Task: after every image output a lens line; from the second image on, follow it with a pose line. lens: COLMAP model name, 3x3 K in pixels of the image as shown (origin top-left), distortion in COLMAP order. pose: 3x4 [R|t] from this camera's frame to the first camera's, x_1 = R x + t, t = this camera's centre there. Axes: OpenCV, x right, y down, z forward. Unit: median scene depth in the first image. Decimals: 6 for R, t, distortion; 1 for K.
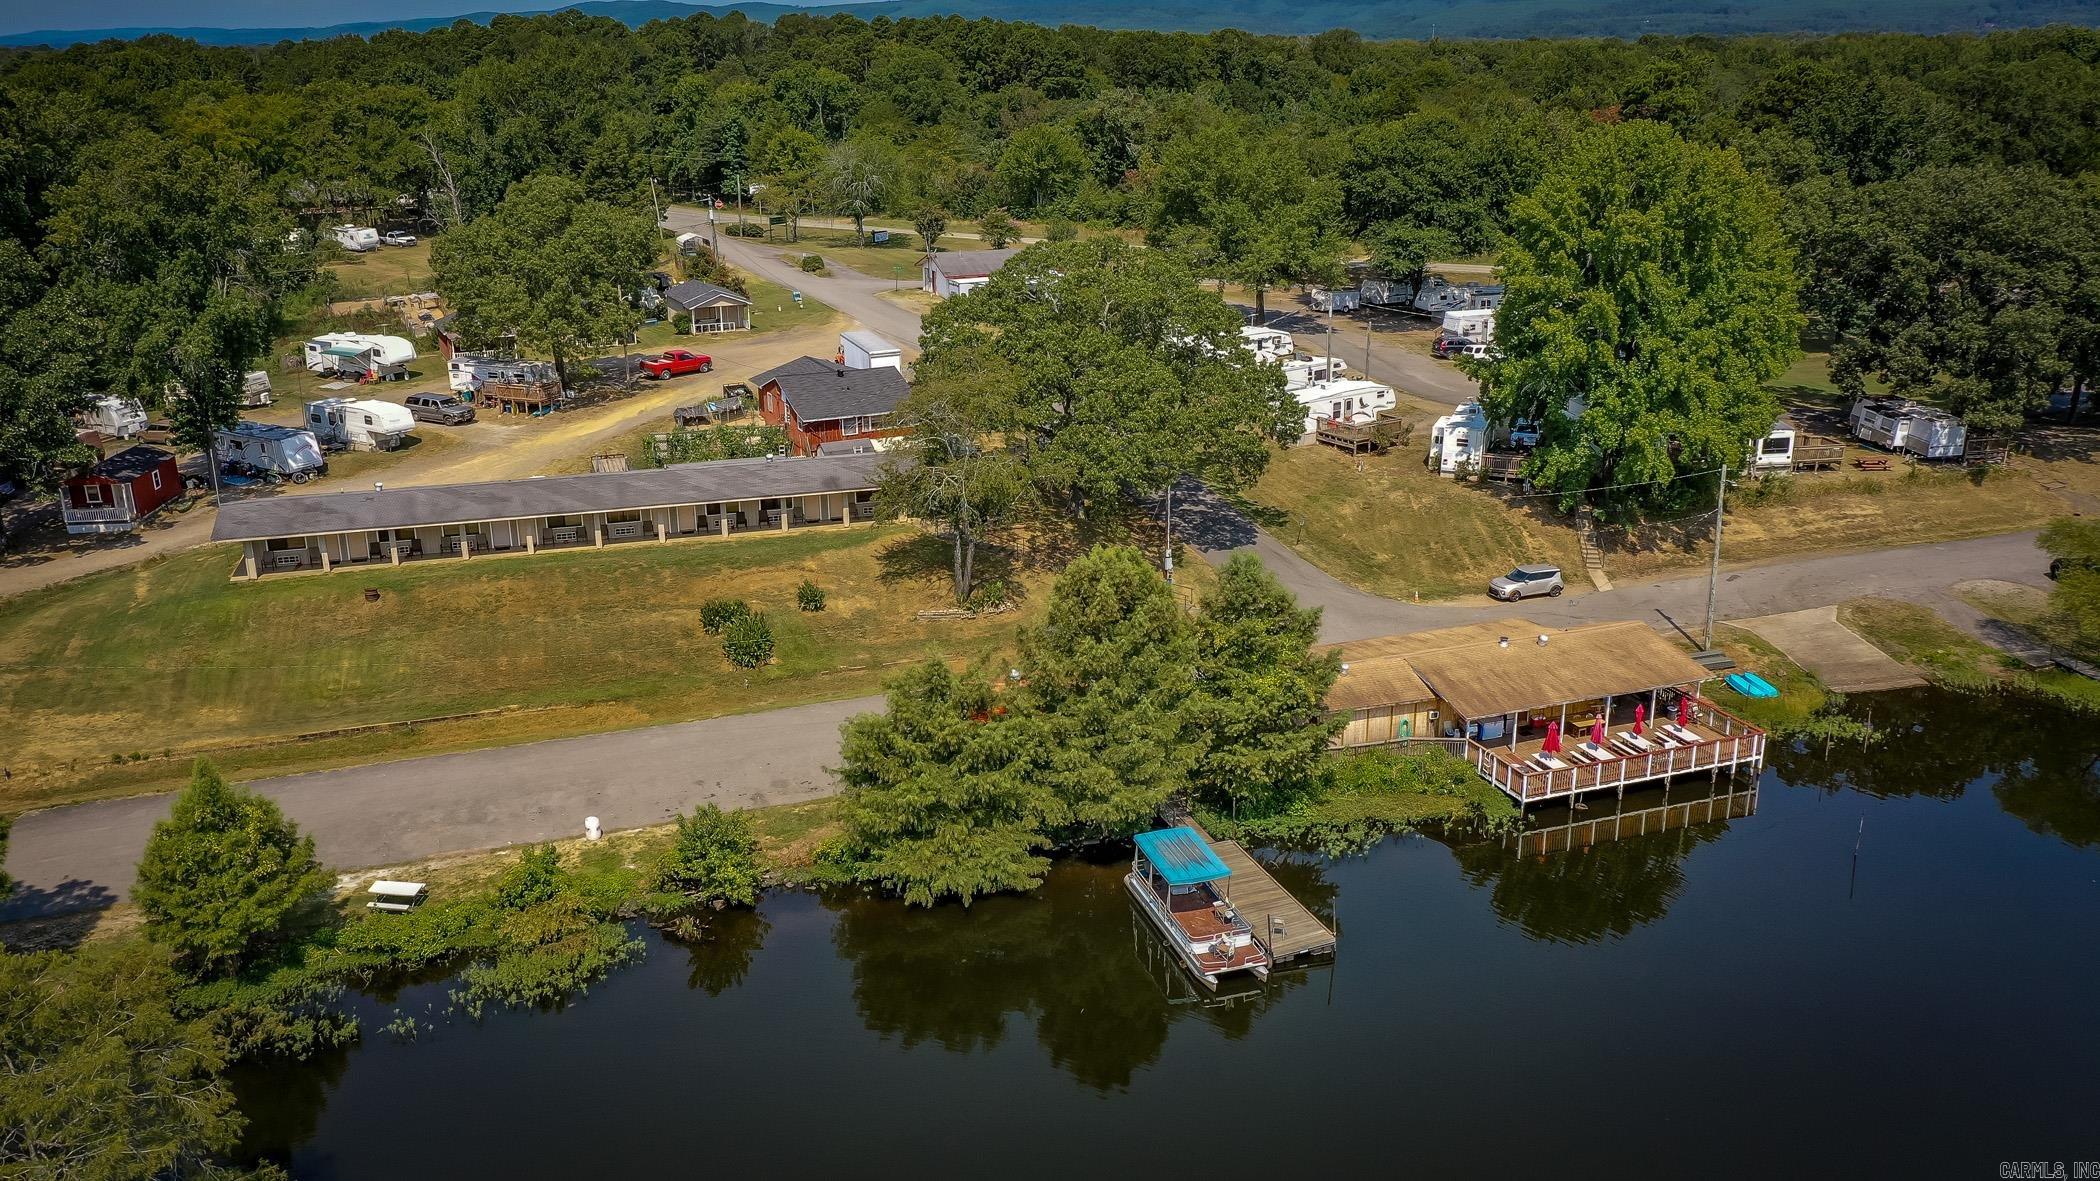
lens RADIAL K [[1674.3, 0, 1049.6], [0, 1674.3, 591.8], [0, 0, 1]] dist [0.025374, 0.004865]
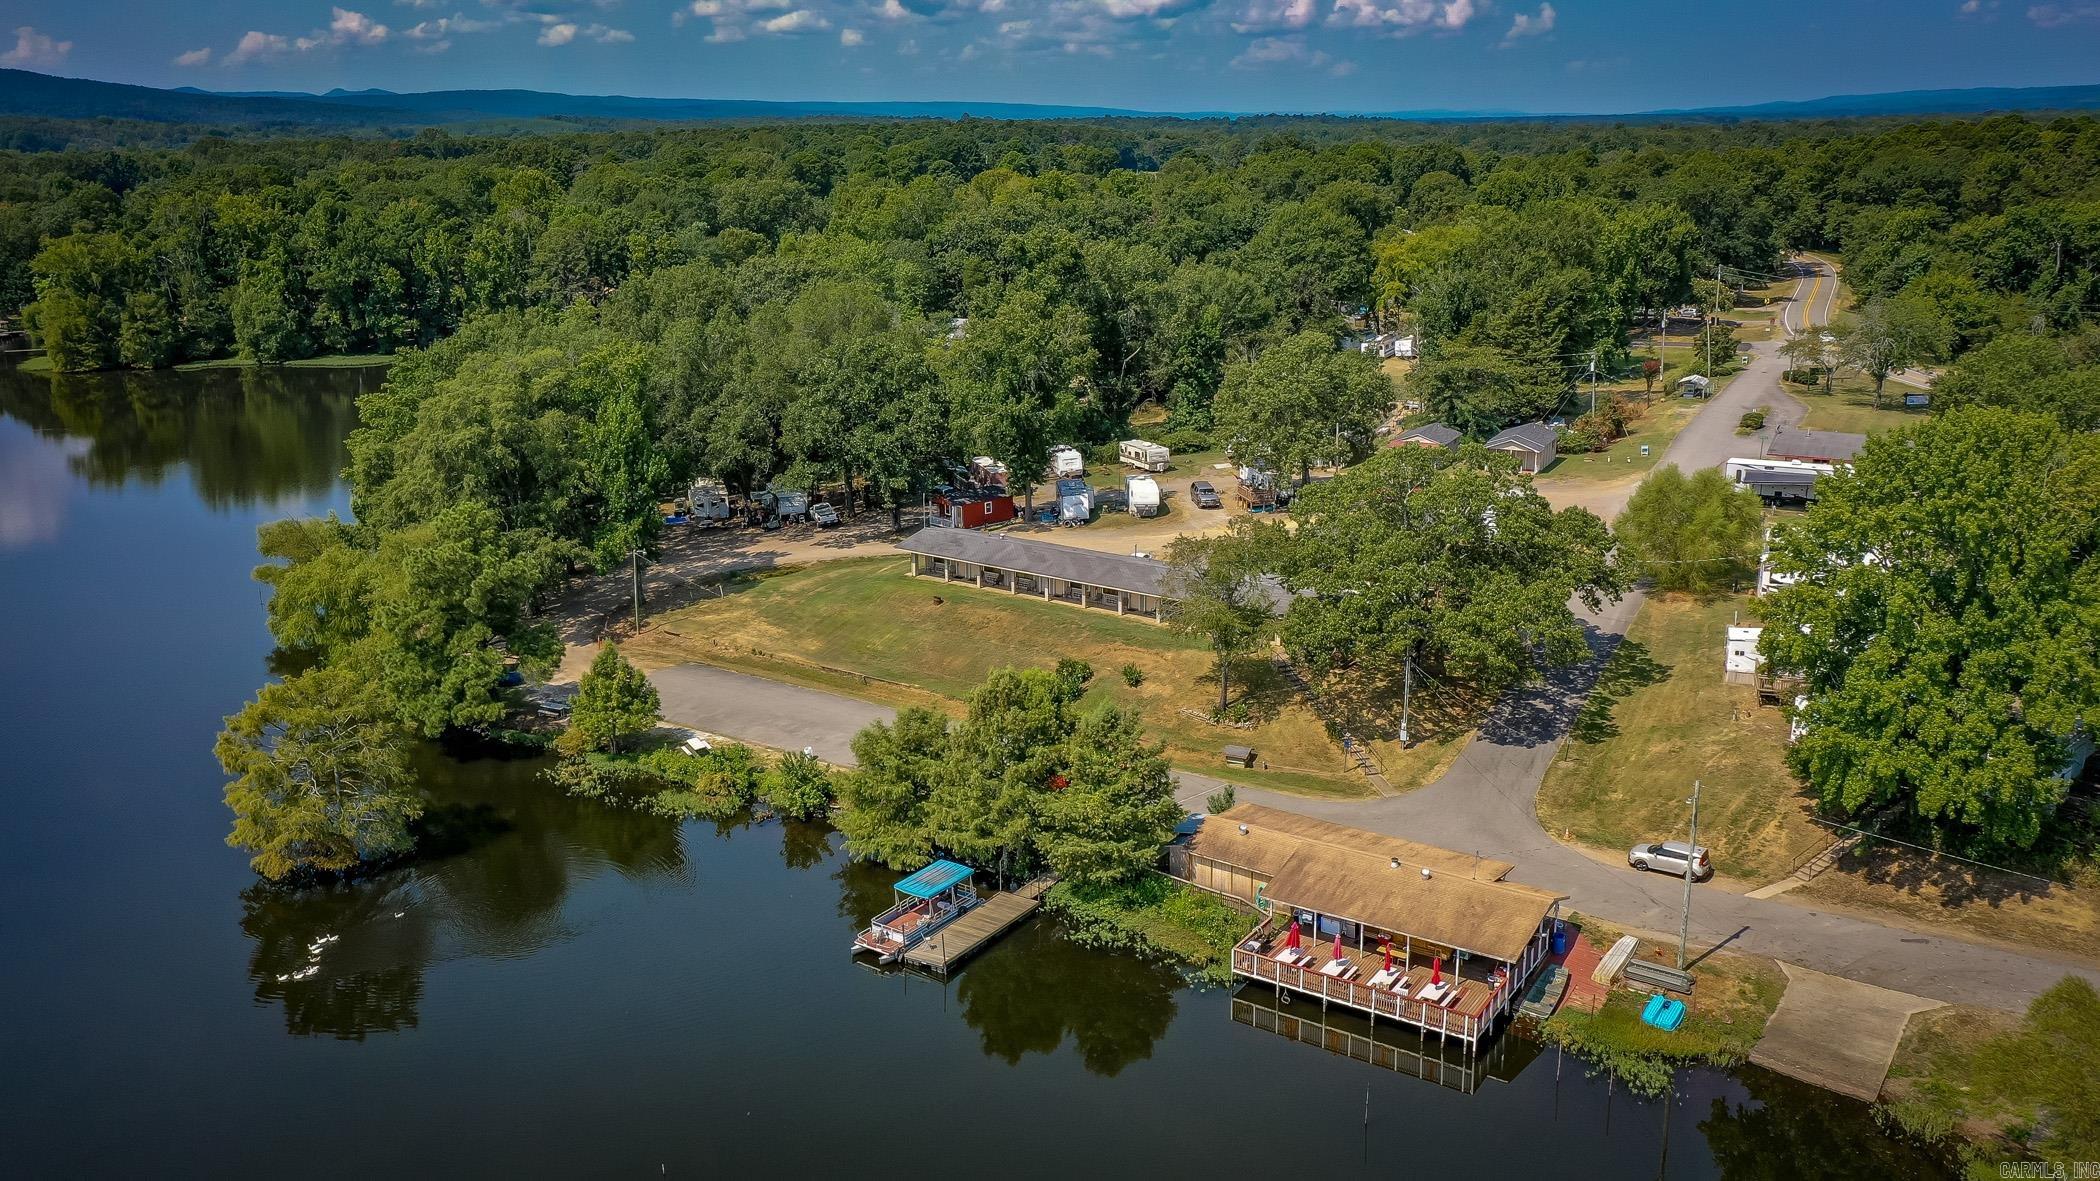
lens RADIAL K [[1674.3, 0, 1055.0], [0, 1674.3, 587.1], [0, 0, 1]] dist [0.025374, 0.004865]
pose [[0.586294, 0.212617, -0.781699, 0.774755], [-0.249356, 0.965459, 0.075575, -0.137716], [0.770766, 0.150612, 0.619060, 0.105611]]
